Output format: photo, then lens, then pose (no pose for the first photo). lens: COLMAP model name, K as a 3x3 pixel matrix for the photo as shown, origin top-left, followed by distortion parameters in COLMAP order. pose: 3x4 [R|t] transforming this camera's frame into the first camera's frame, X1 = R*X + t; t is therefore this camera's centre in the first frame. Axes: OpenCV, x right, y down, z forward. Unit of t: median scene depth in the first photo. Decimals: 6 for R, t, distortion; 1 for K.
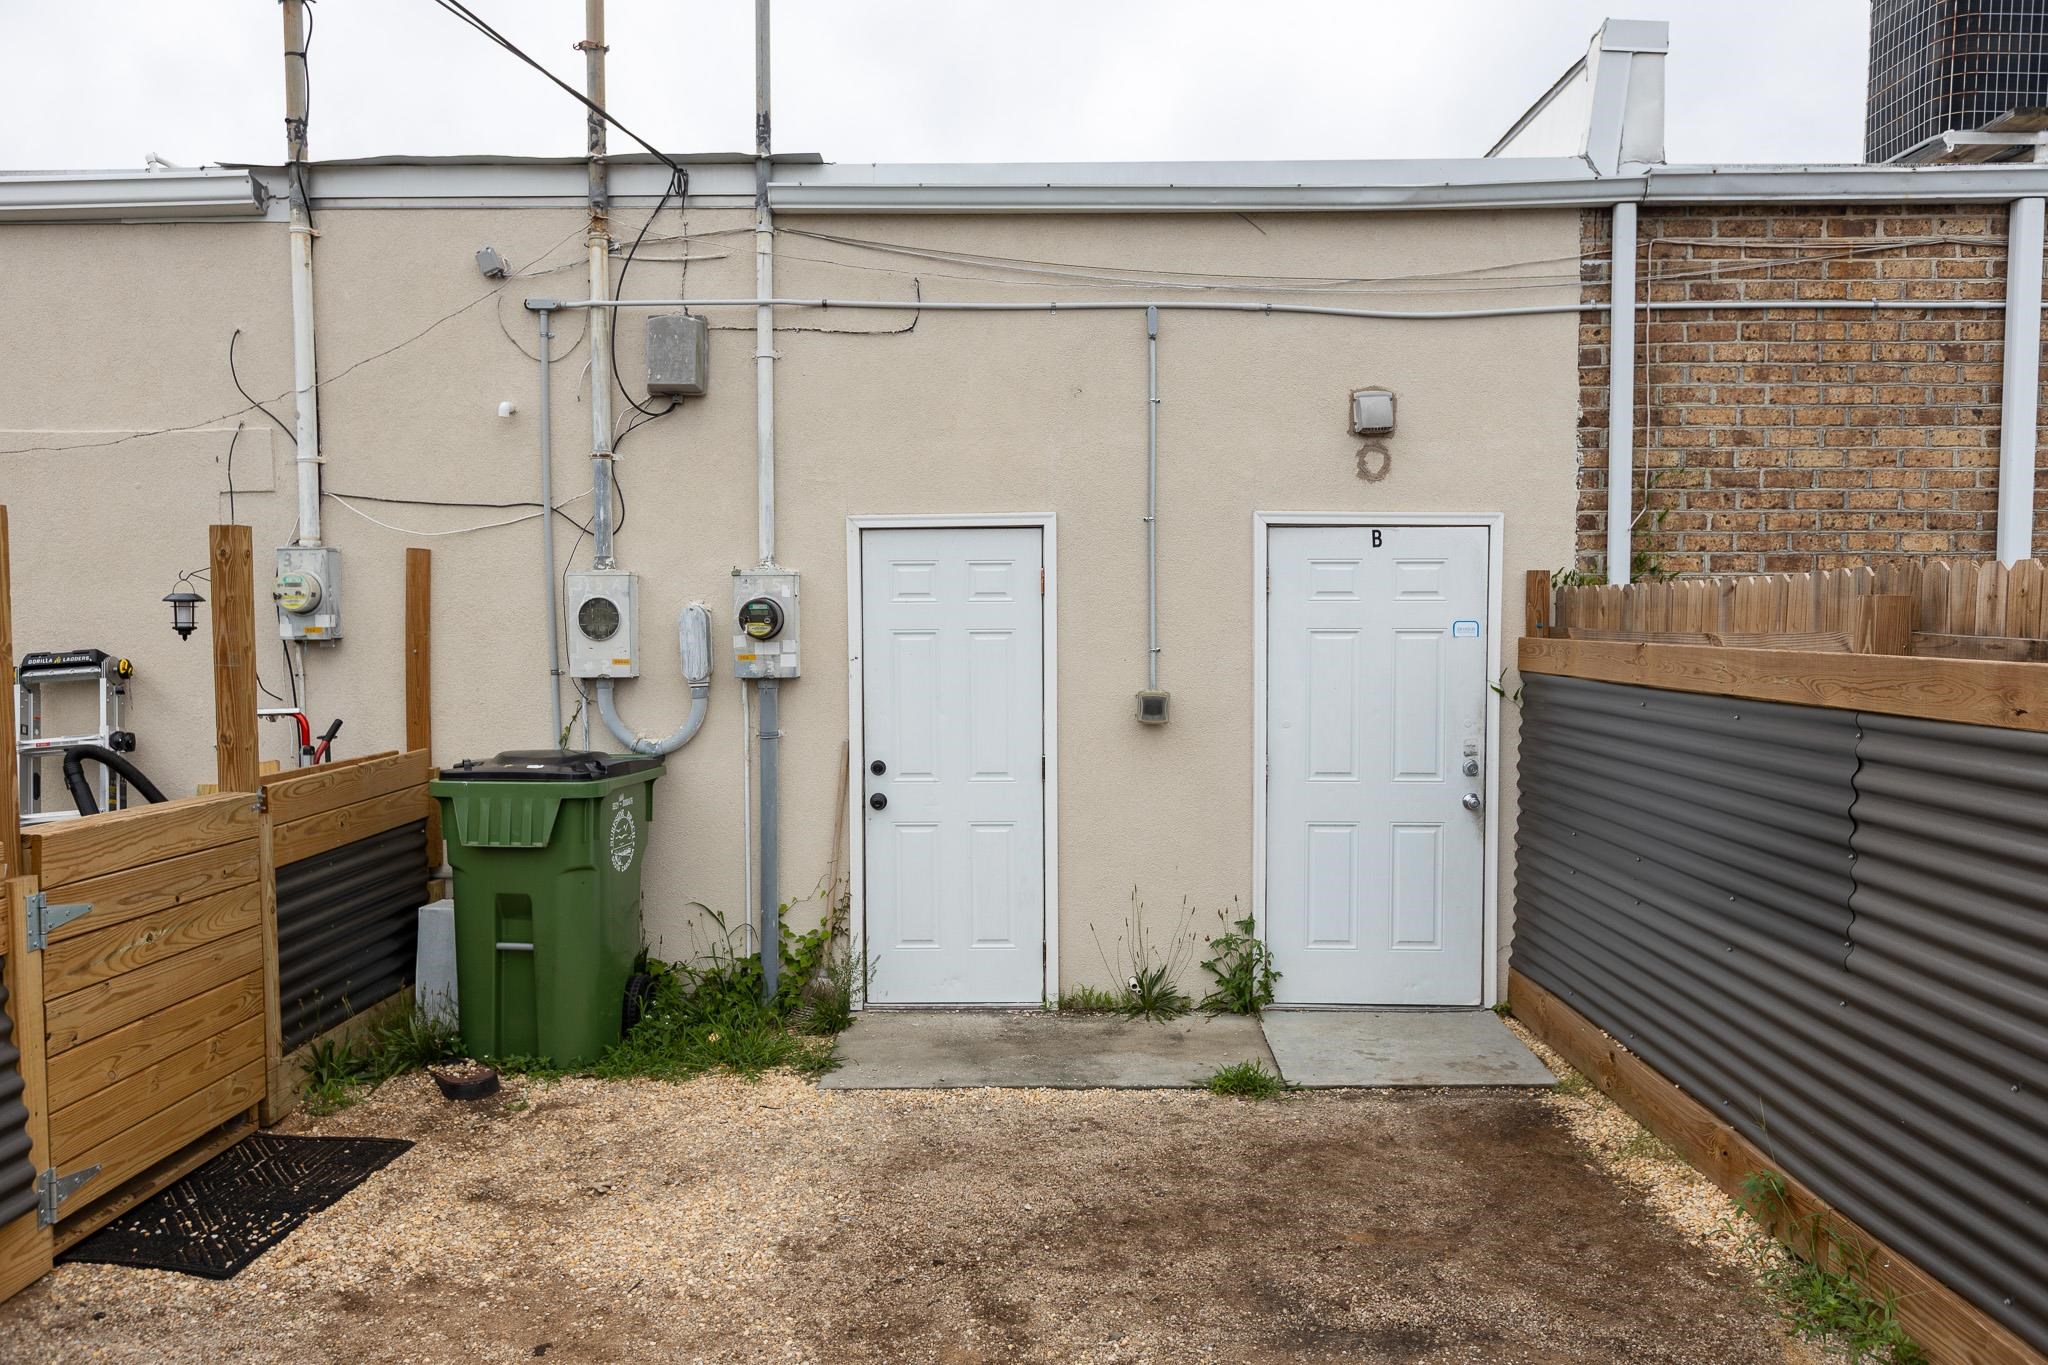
lens RADIAL K [[1472.2, 0, 1022.1], [0, 1472.2, 684.1], [0, 0, 1]] dist [0.002465, 0.000639]
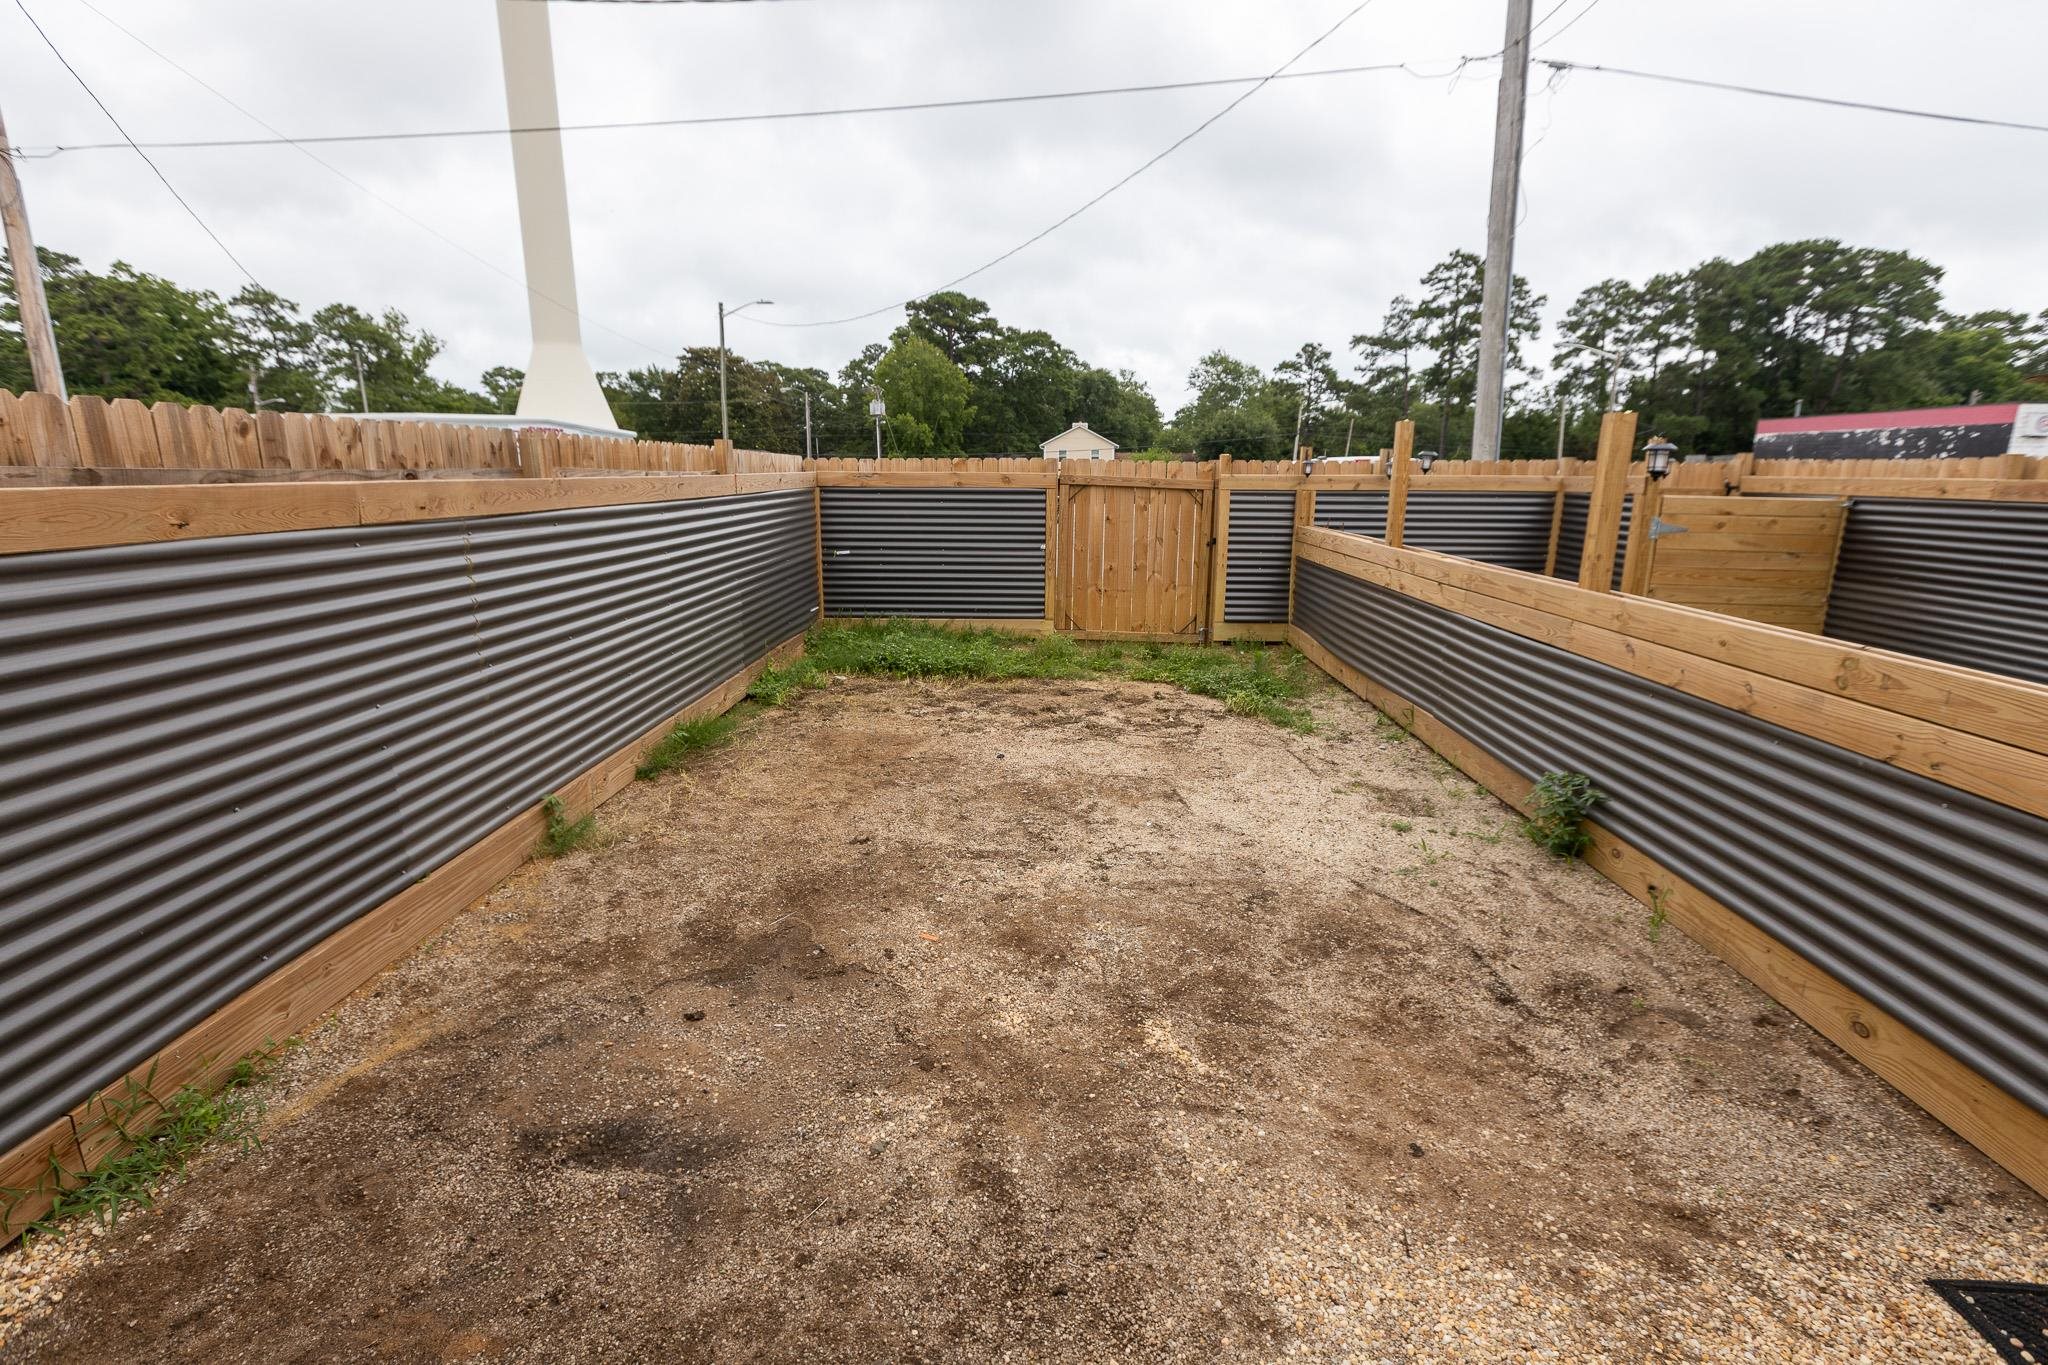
lens RADIAL K [[939.2, 0, 1021.8], [0, 939.2, 679.1], [0, 0, 1]] dist [0.007210, -0.001978]
pose [[-0.999828, -0.006817, 0.017244, -0.044062], [-0.001945, 0.963398, 0.268069, -0.056784], [-0.018440, 0.267990, -0.963245, 1.435438]]
